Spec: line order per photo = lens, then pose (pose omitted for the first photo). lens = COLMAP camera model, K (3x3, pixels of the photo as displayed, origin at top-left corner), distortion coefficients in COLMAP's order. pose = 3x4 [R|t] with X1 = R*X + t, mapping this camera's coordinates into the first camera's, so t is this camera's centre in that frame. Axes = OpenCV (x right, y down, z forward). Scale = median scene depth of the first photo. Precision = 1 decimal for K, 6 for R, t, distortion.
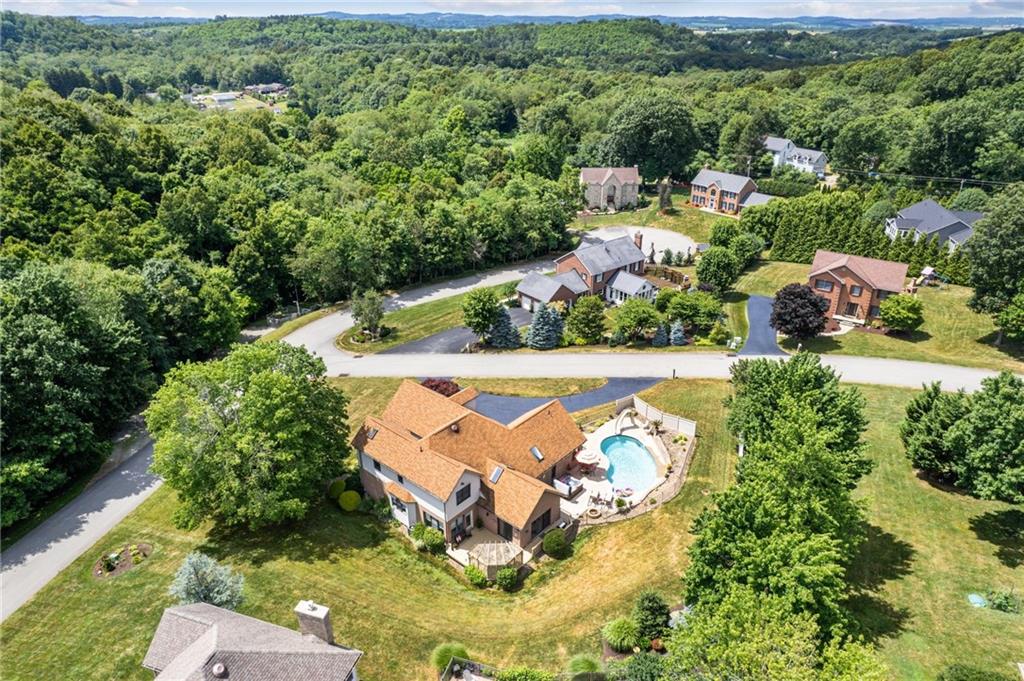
lens RADIAL K [[657.4, 0, 512.0], [0, 657.4, 340.5], [0, 0, 1]] dist [-0.092133, 0.077145]
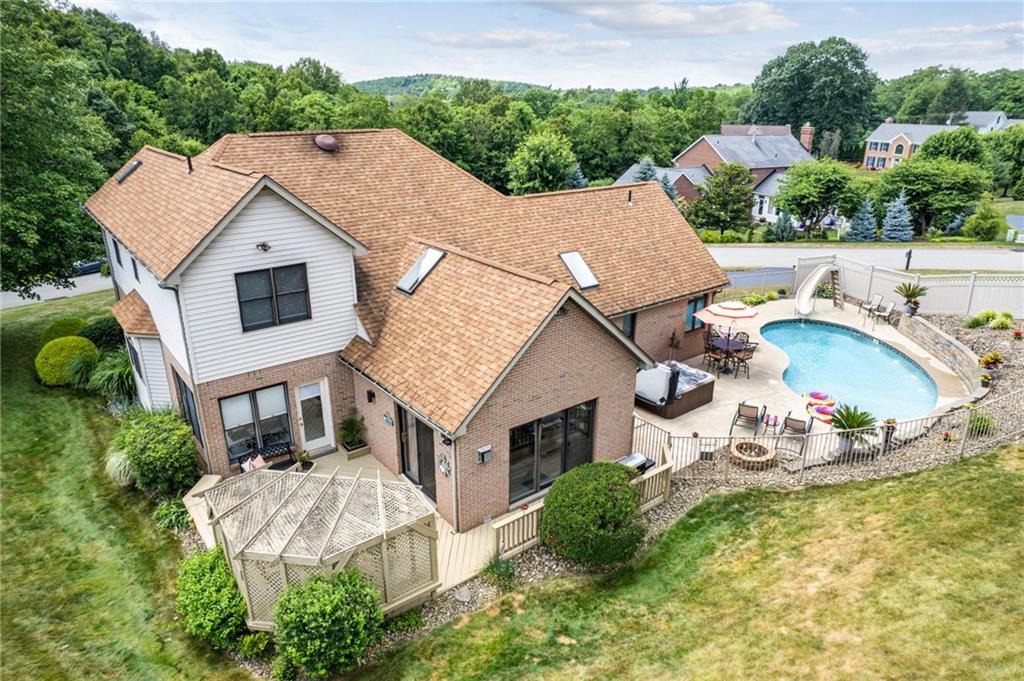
lens RADIAL K [[657.4, 0, 512.0], [0, 657.4, 340.5], [0, 0, 1]] dist [-0.092133, 0.077145]
pose [[0.981677, 0.073827, -0.175670, 0.067700], [-0.089222, 0.992680, -0.081405, 0.246817], [0.168374, 0.095587, 0.981078, 0.692177]]
